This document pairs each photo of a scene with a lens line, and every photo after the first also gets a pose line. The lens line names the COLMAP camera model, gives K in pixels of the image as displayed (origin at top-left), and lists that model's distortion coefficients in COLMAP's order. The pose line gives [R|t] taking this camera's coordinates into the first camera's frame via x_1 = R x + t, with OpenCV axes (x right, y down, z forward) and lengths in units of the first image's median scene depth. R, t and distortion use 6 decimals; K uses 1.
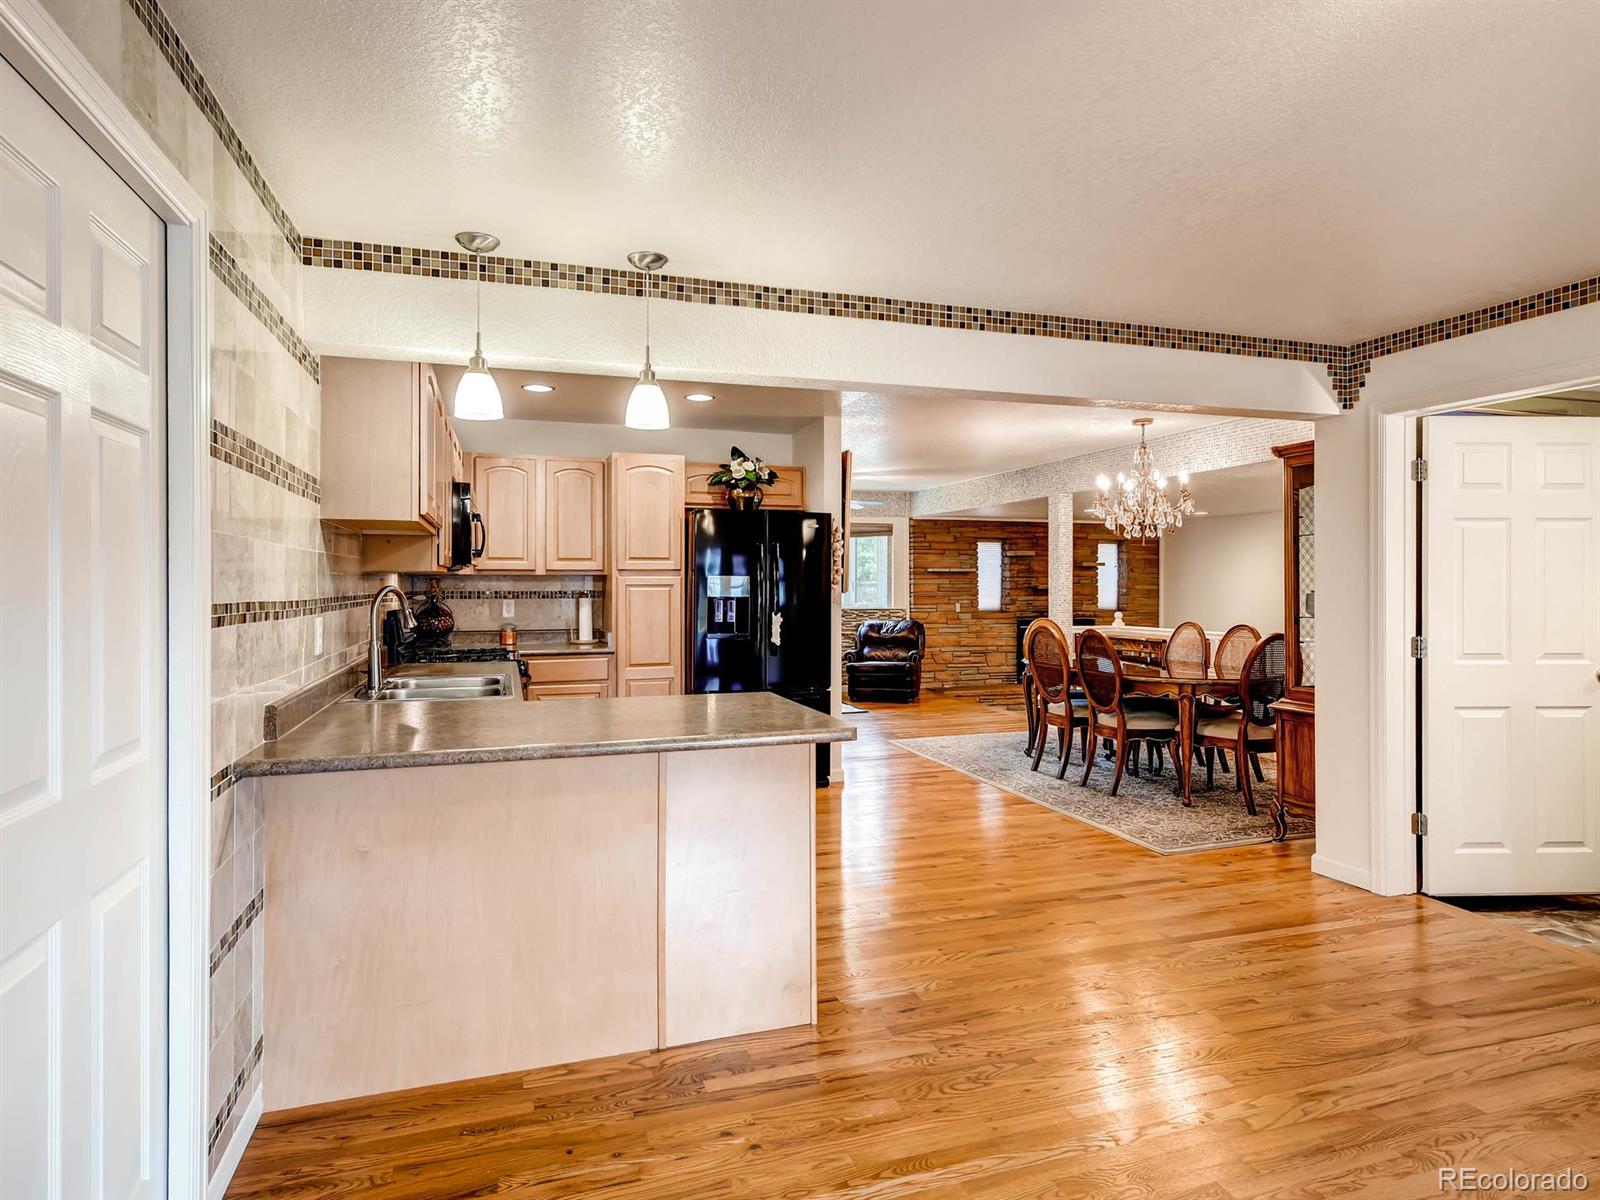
lens RADIAL K [[901.5, 0, 795.4], [0, 901.5, 583.3], [0, 0, 1]] dist [0.003891, 0.002336]
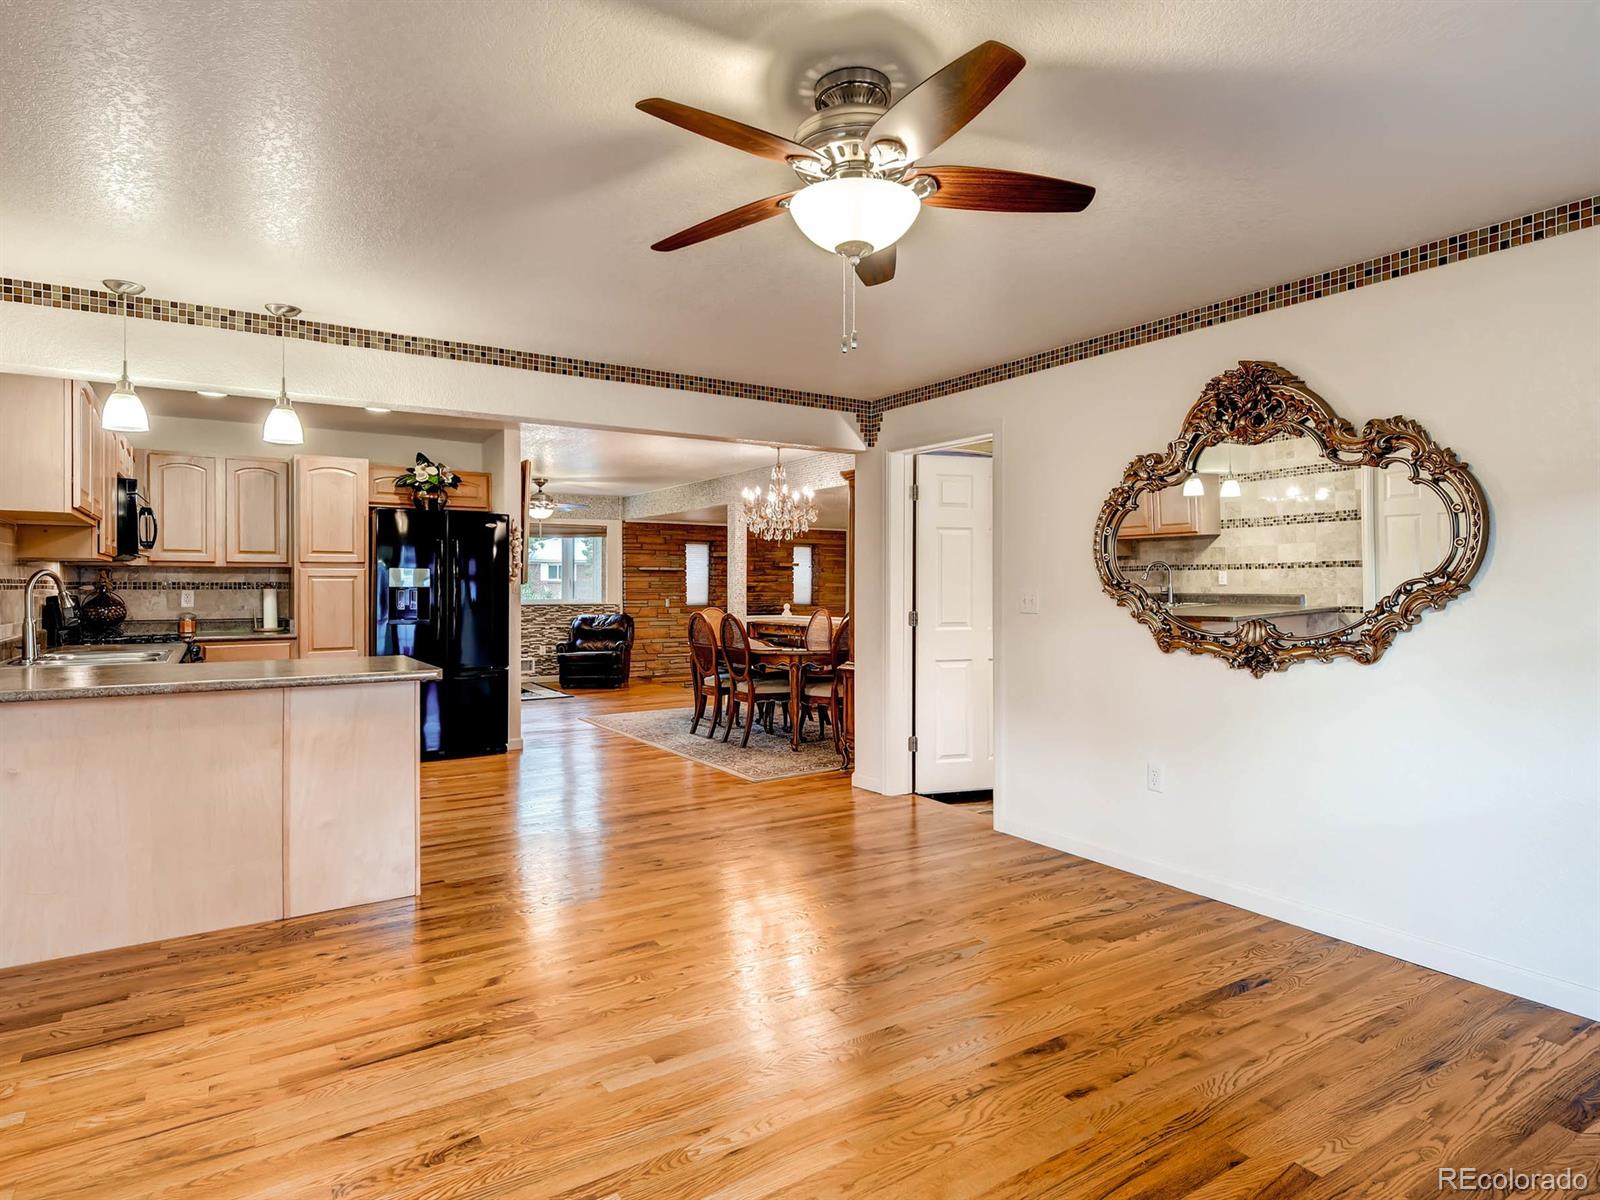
lens RADIAL K [[891.9, 0, 797.3], [0, 891.9, 591.8], [0, 0, 1]] dist [0.003439, -0.002197]
pose [[0.965959, -0.000826, 0.258695, 0.114255], [-0.000731, 0.999982, 0.005922, 0.015250], [-0.258695, -0.005909, 0.965941, -0.216468]]
